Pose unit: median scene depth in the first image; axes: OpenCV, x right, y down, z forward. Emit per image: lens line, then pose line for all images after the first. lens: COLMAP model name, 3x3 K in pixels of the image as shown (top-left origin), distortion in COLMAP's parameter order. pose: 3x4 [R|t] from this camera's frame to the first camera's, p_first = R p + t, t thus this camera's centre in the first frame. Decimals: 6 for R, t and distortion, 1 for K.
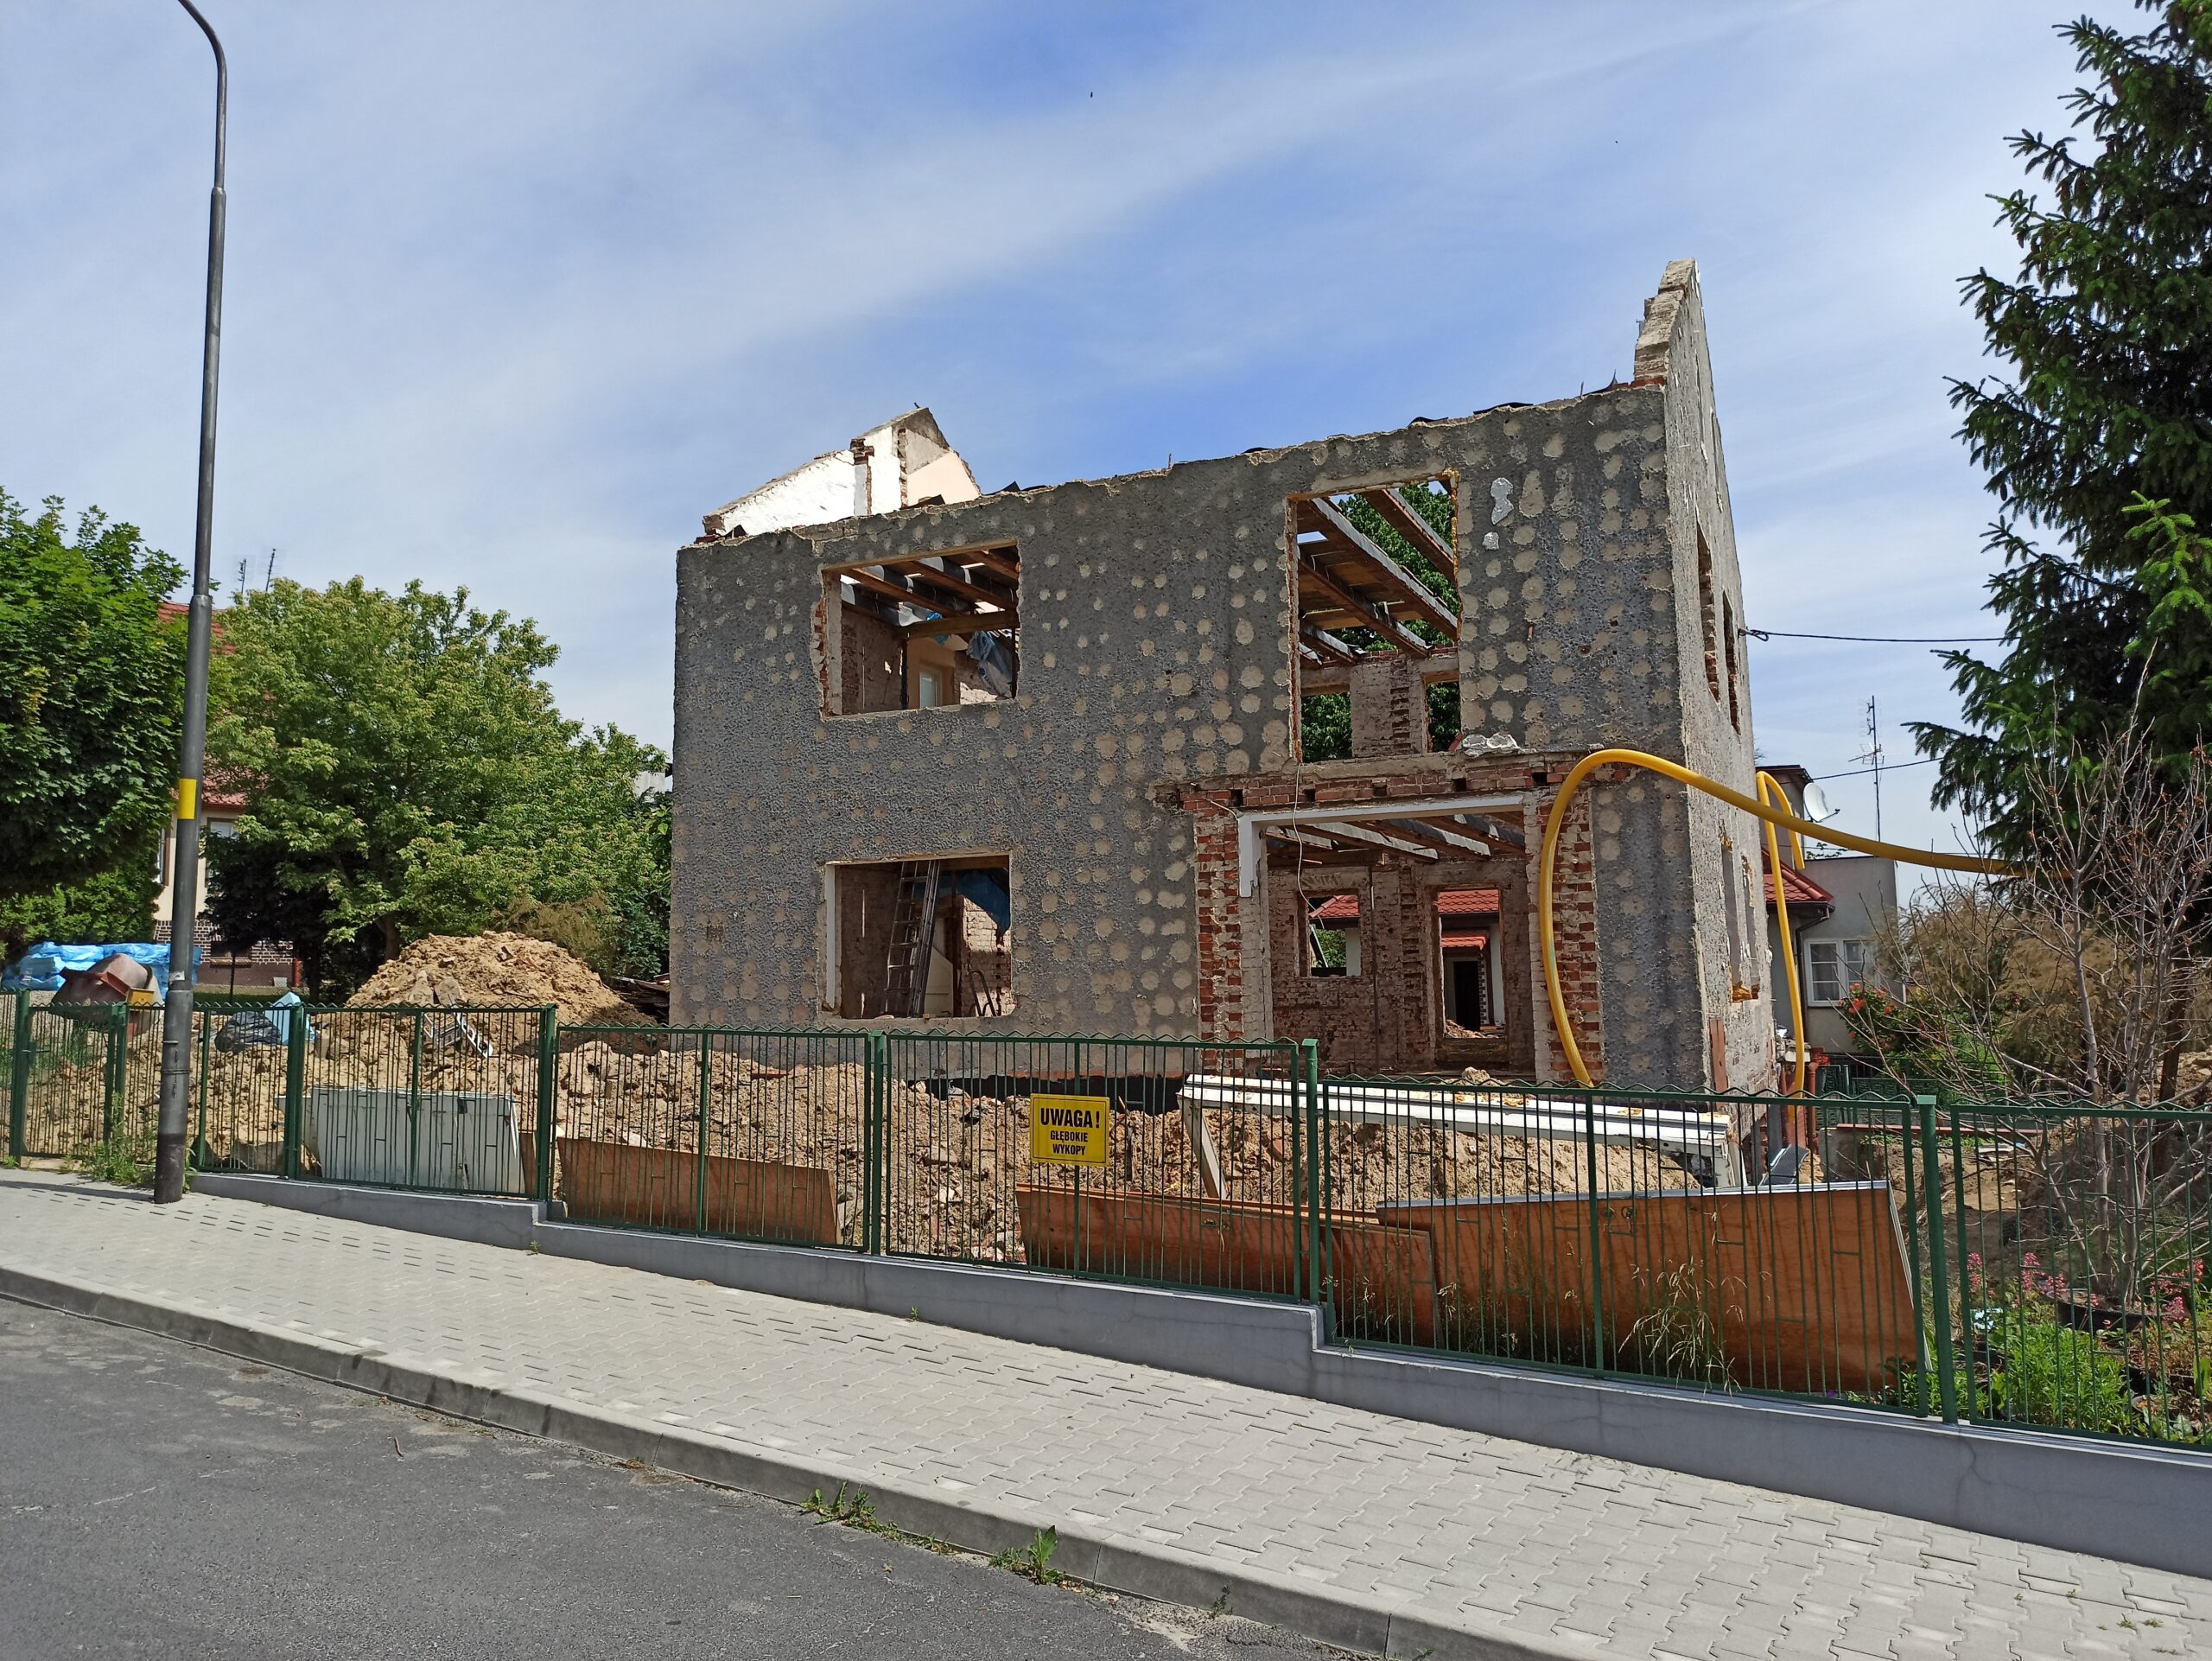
lens RADIAL K [[1645.0, 0, 1105.4], [0, 1645.0, 829.4], [0, 0, 1]] dist [0.036564, -0.009807]
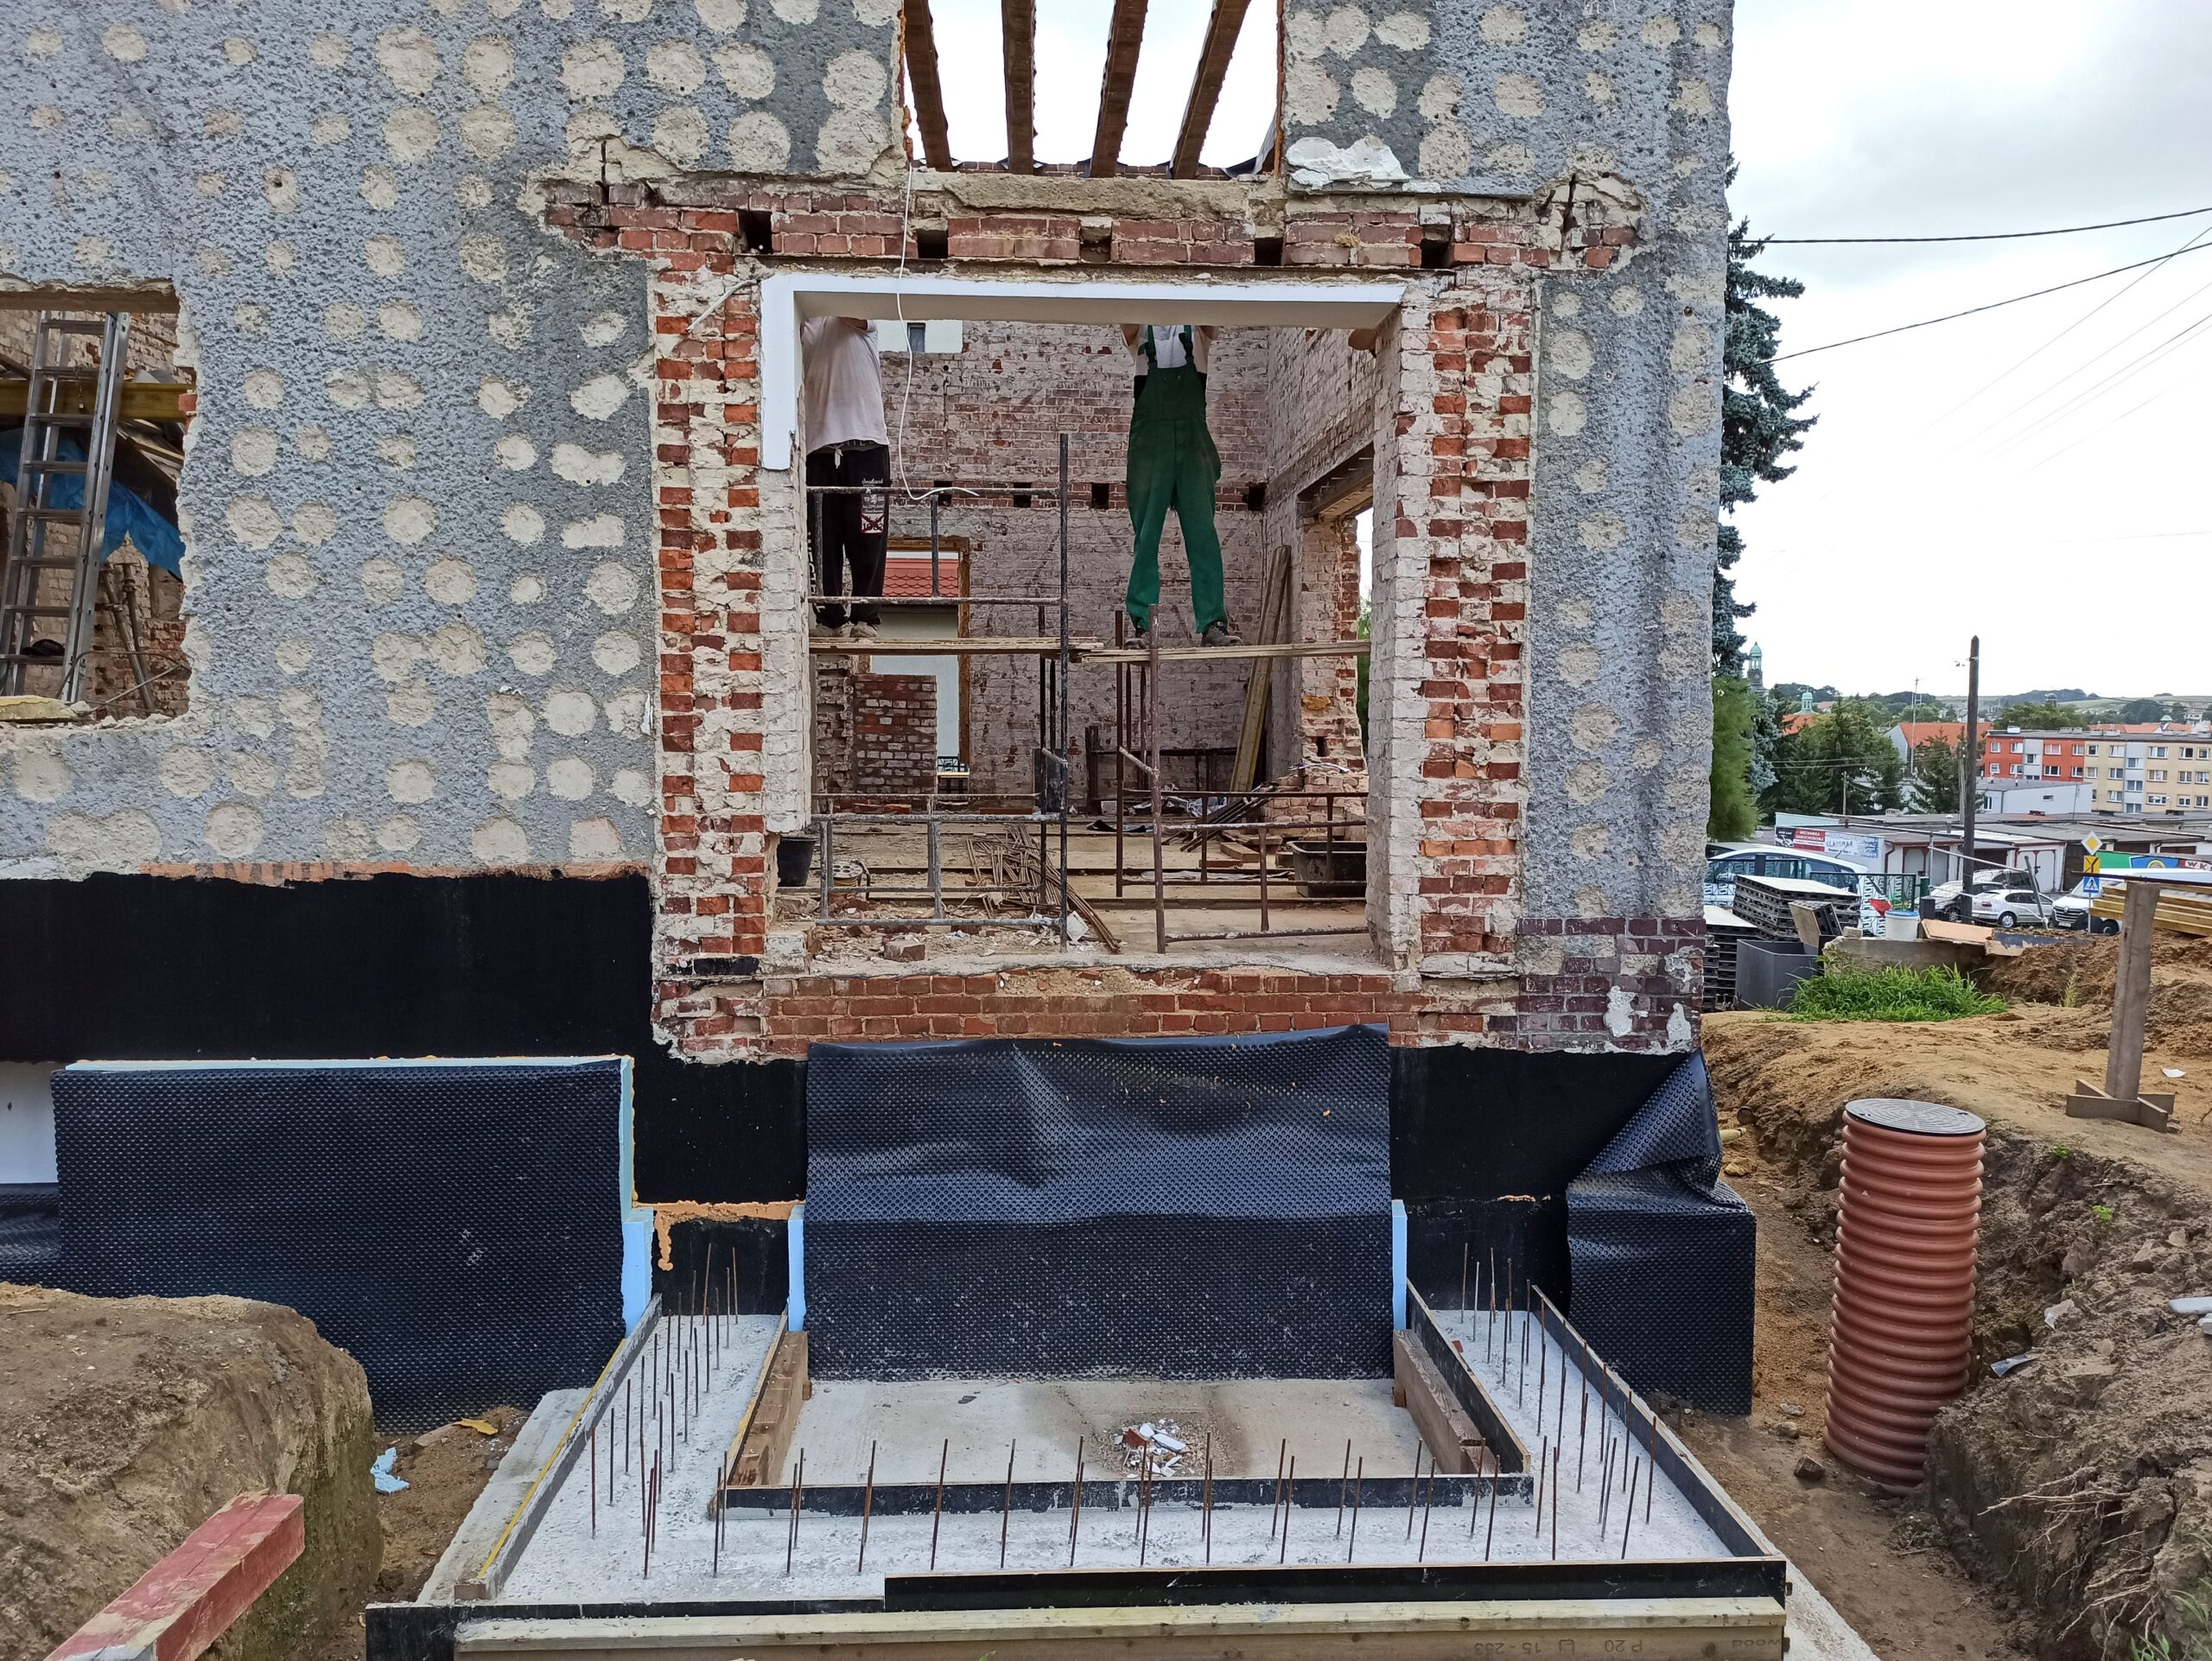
lens RADIAL K [[1645.0, 0, 1105.9], [0, 1645.0, 828.3], [0, 0, 1]] dist [0.036564, -0.009807]
pose [[0.885919, -0.013554, 0.463643, -0.041197], [-0.068068, 0.984953, 0.158855, 0.059244], [-0.458819, -0.172292, 0.871665, 0.560286]]
